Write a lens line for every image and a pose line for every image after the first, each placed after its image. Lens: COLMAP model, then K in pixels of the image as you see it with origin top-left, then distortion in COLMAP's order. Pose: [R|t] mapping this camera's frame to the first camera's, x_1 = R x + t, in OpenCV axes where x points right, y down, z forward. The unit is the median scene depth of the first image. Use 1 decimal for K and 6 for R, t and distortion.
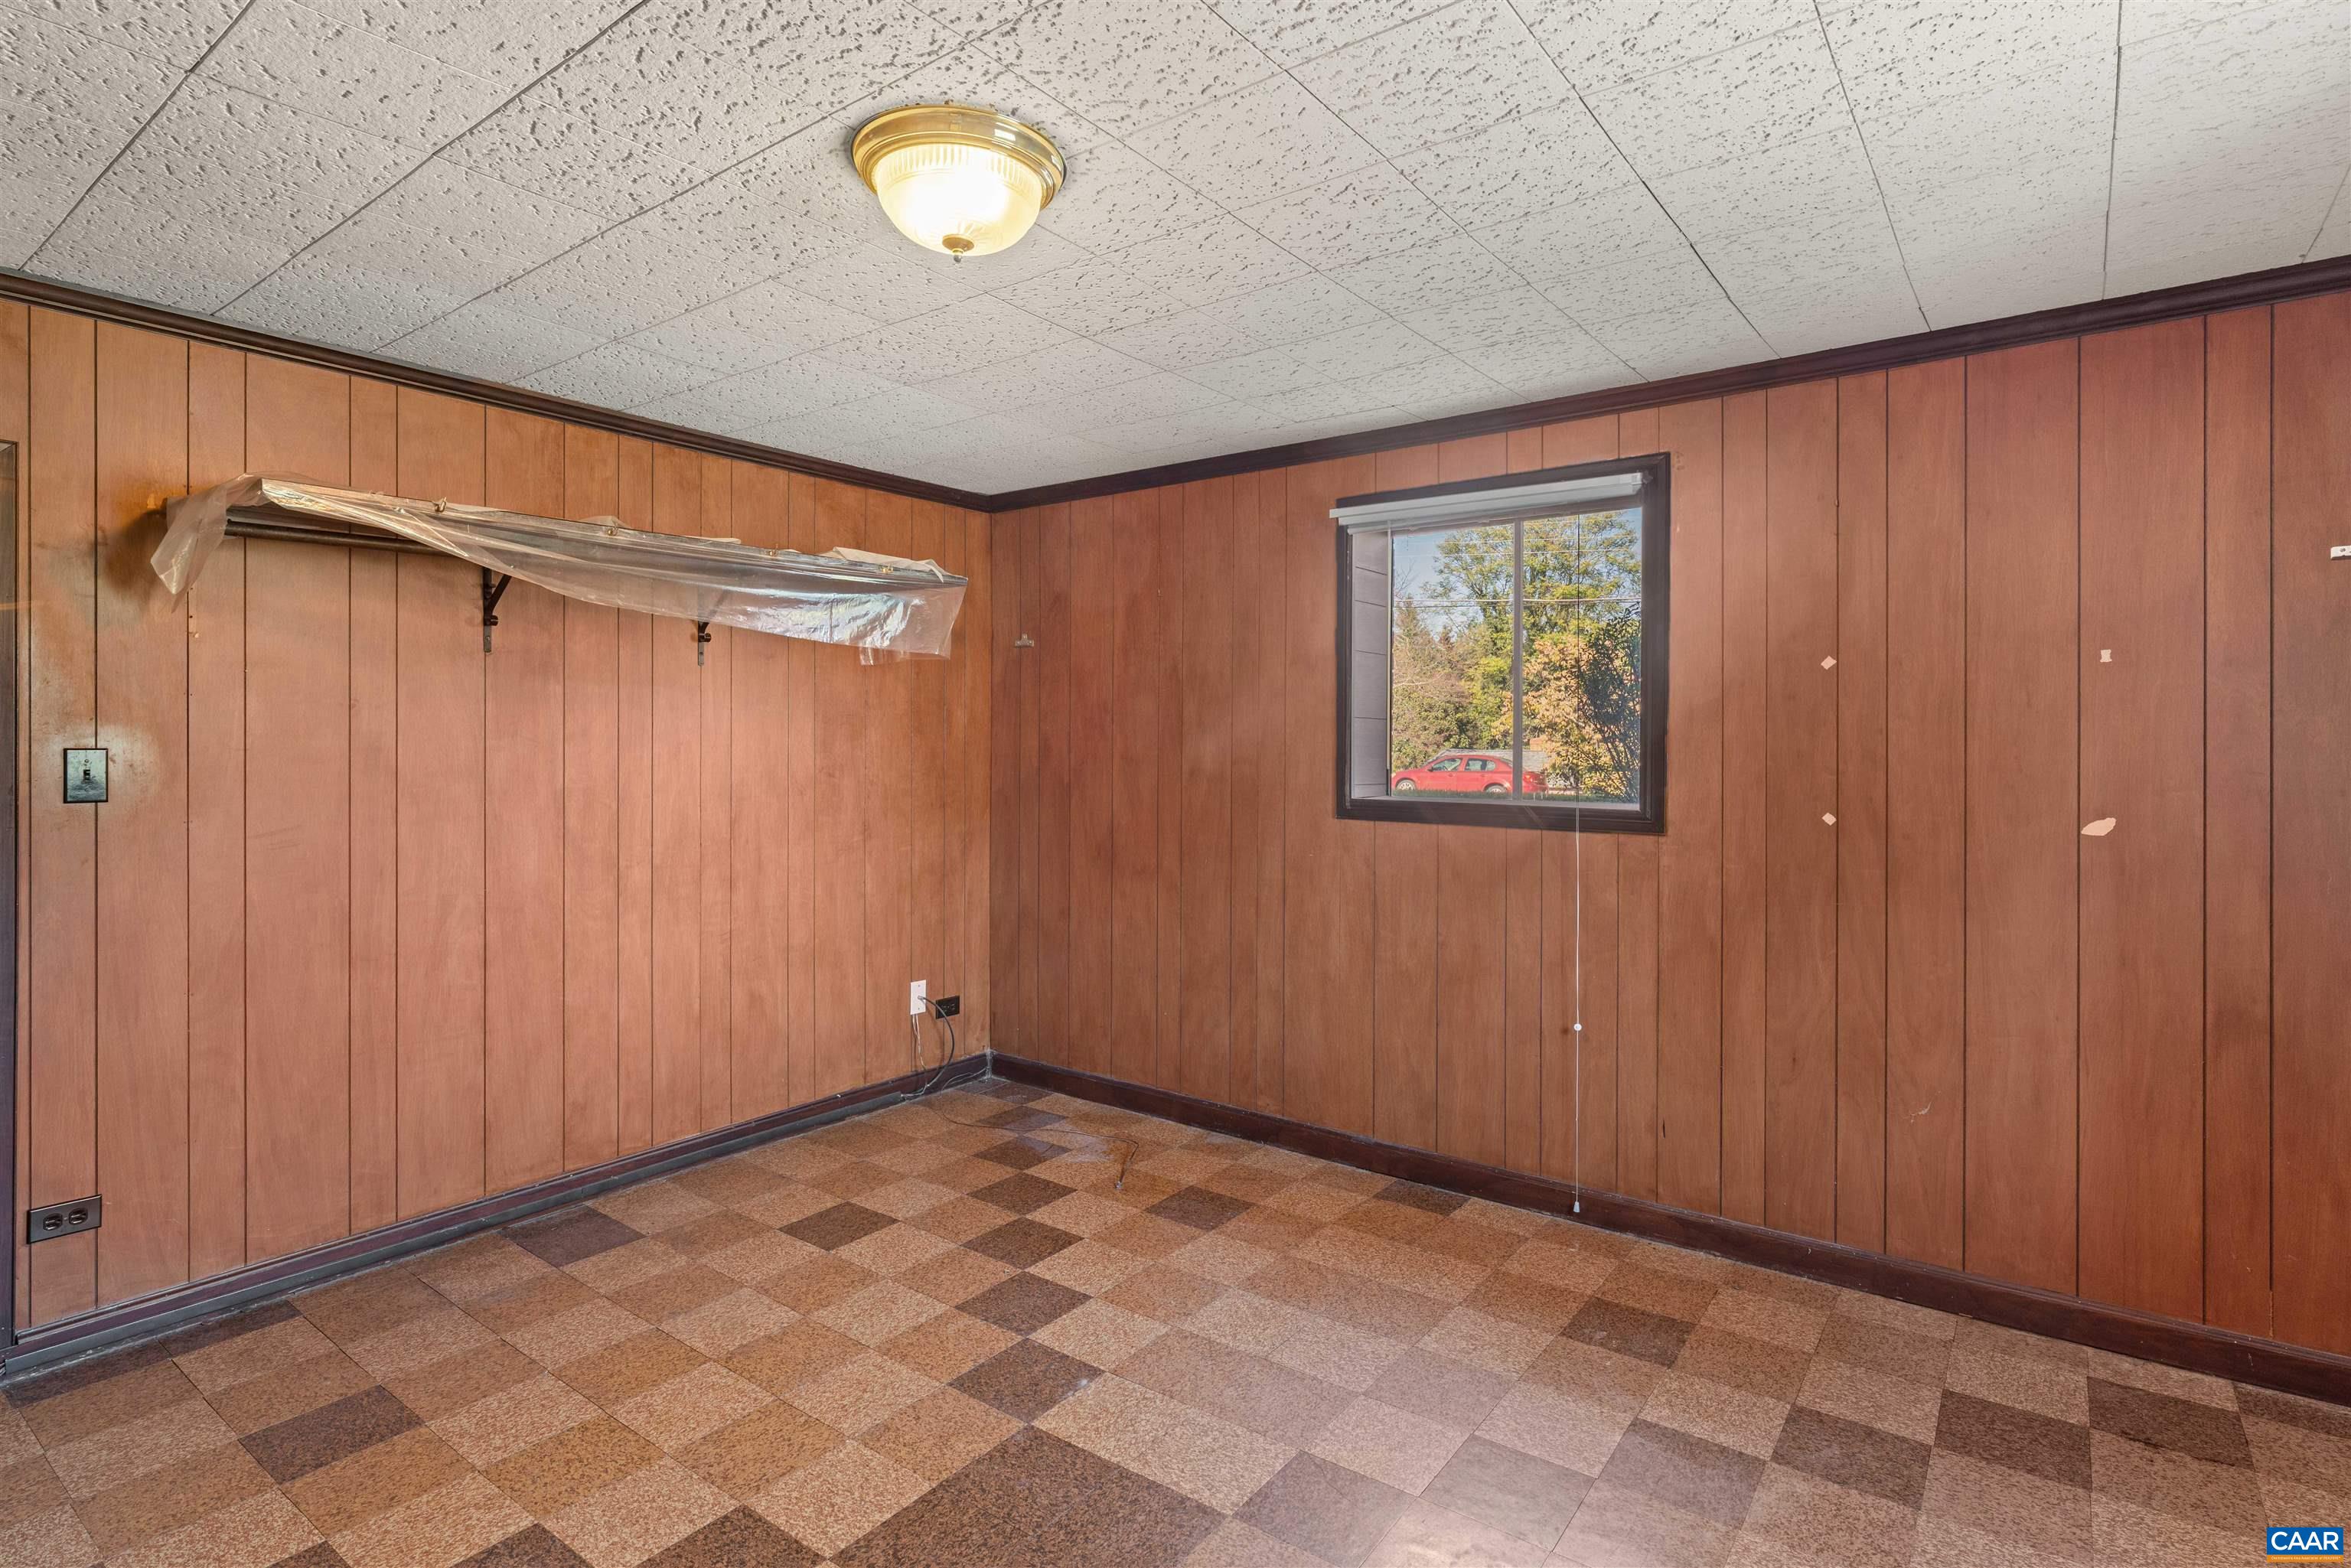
lens RADIAL K [[1181.0, 0, 1168.0], [0, 1181.0, 762.0], [0, 0, 1]] dist [-0.000150, 0.000934]
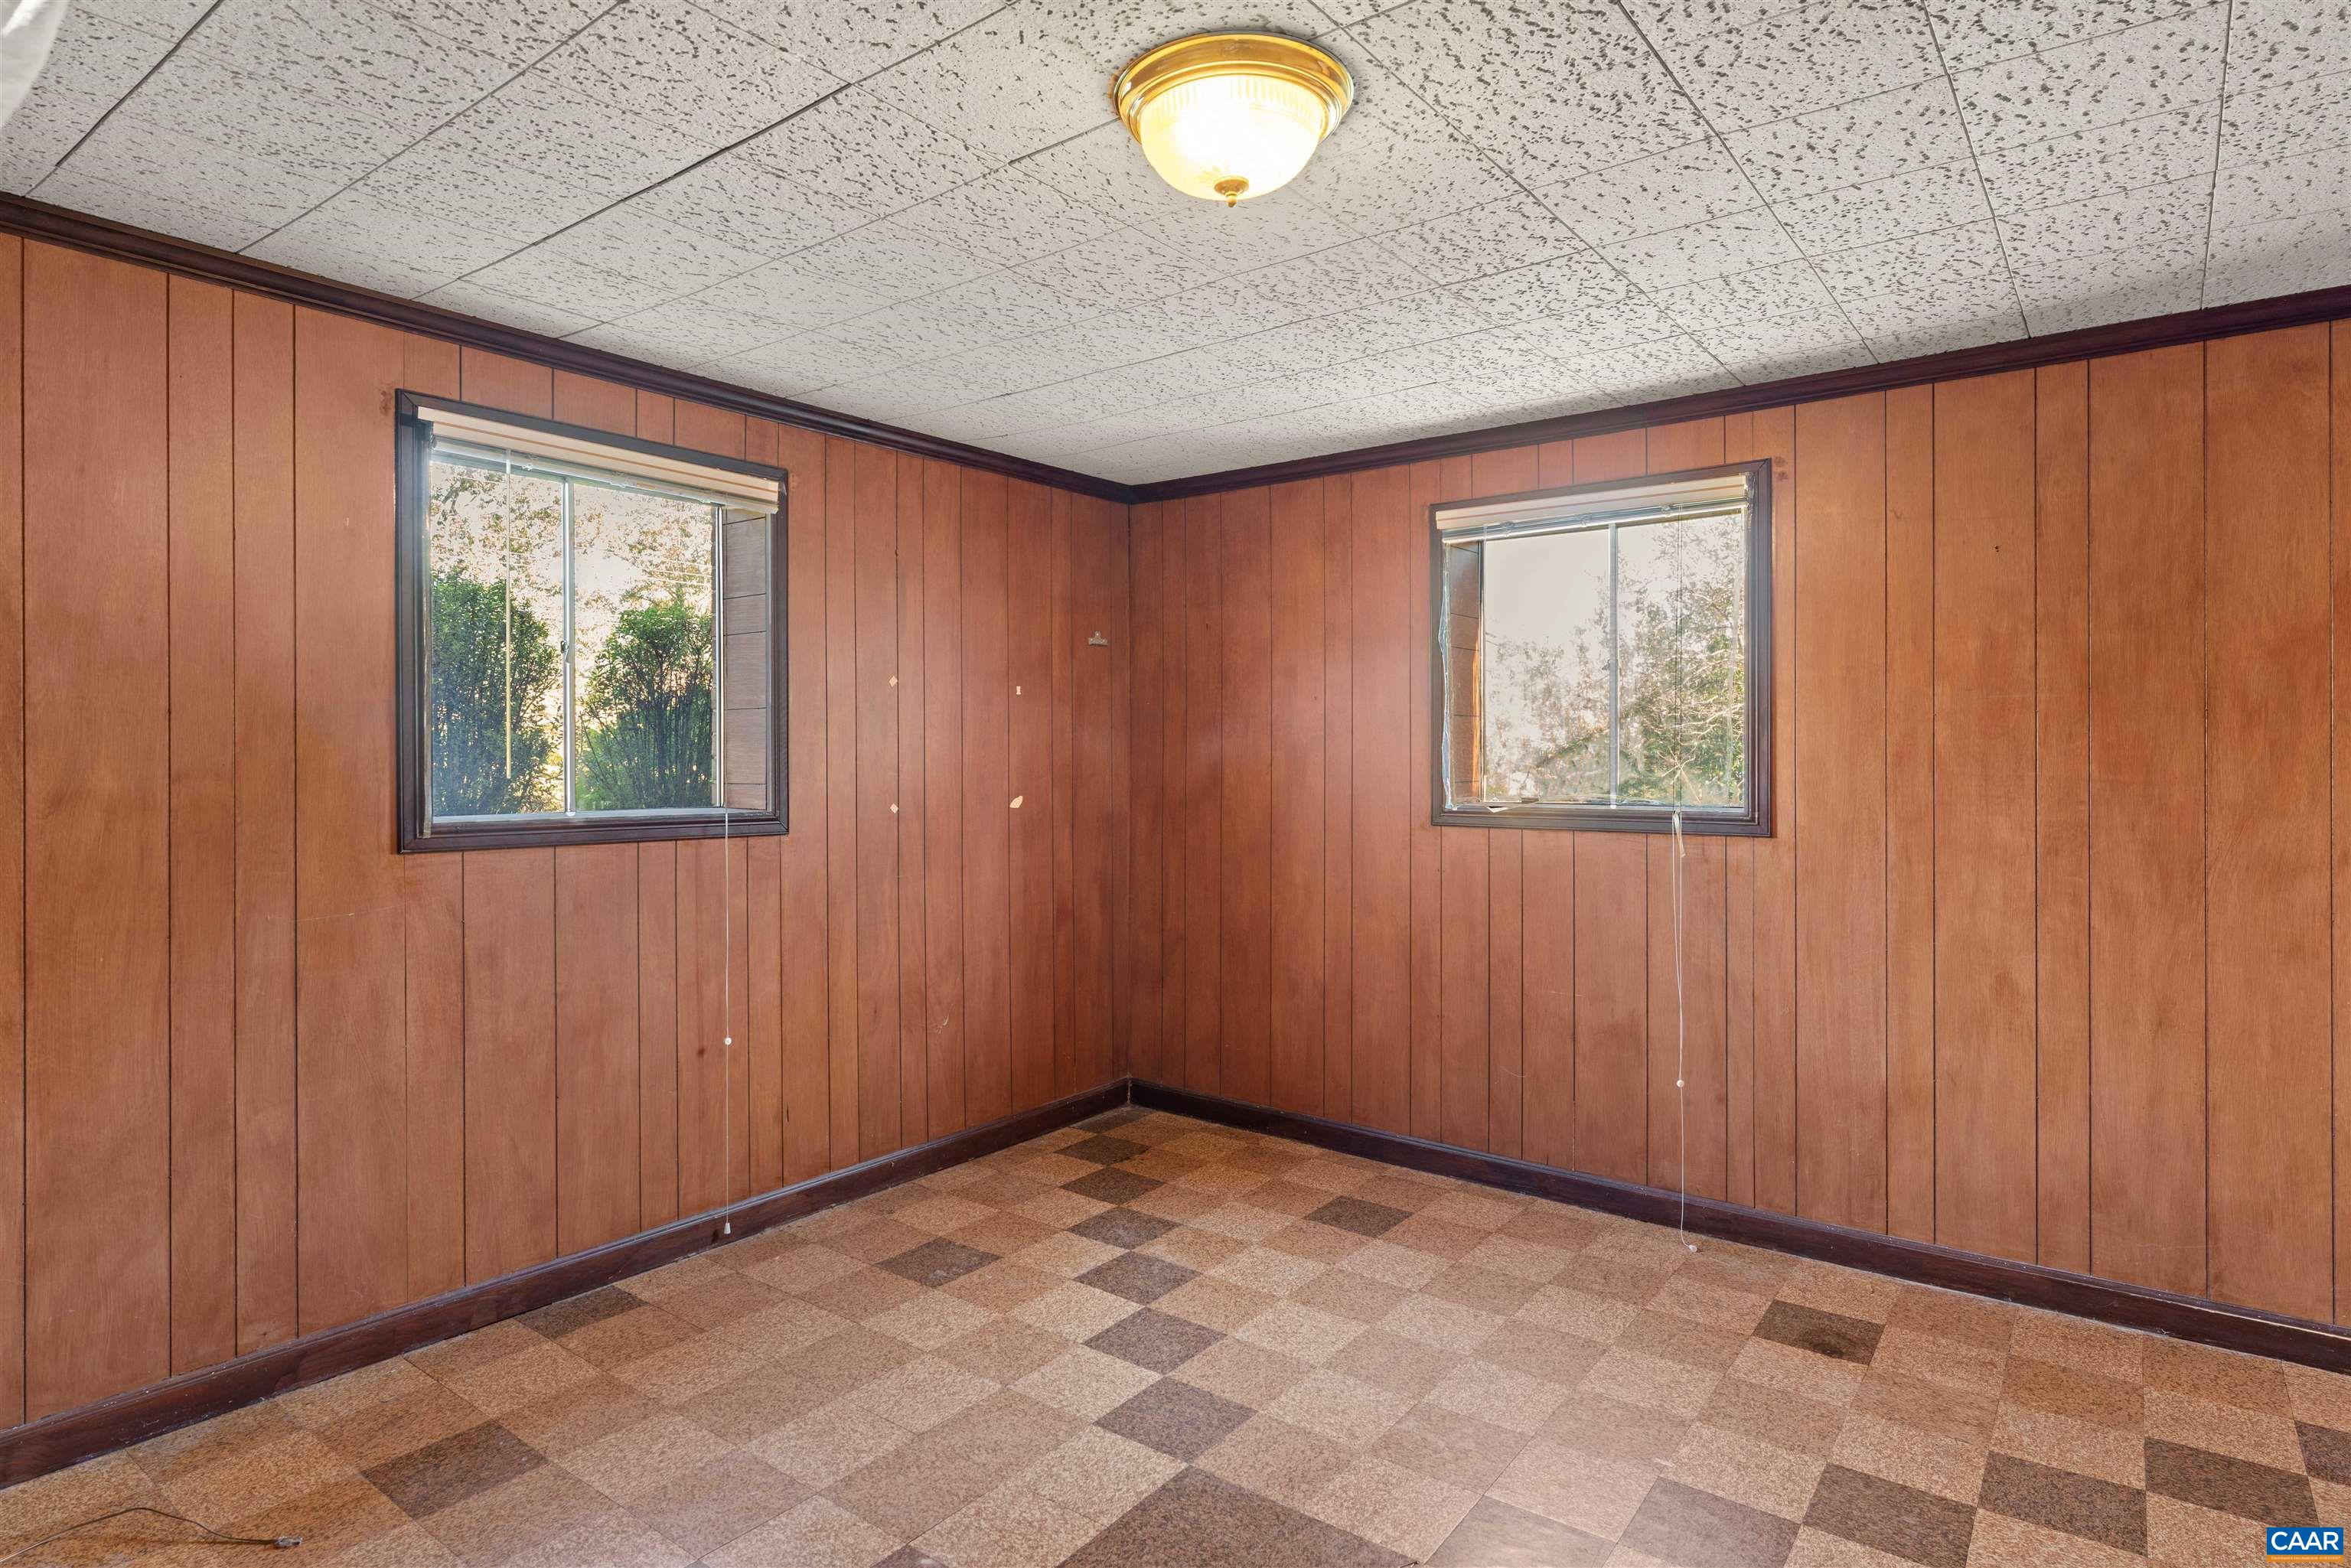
lens RADIAL K [[1300.3, 0, 1166.4], [0, 1300.3, 769.7], [0, 0, 1]] dist [0.004247, -0.001156]
pose [[0.002748, -0.015399, 0.999878, -0.722371], [0.014028, 0.999784, 0.015359, -0.007804], [-0.999898, 0.013984, 0.002963, 0.649208]]
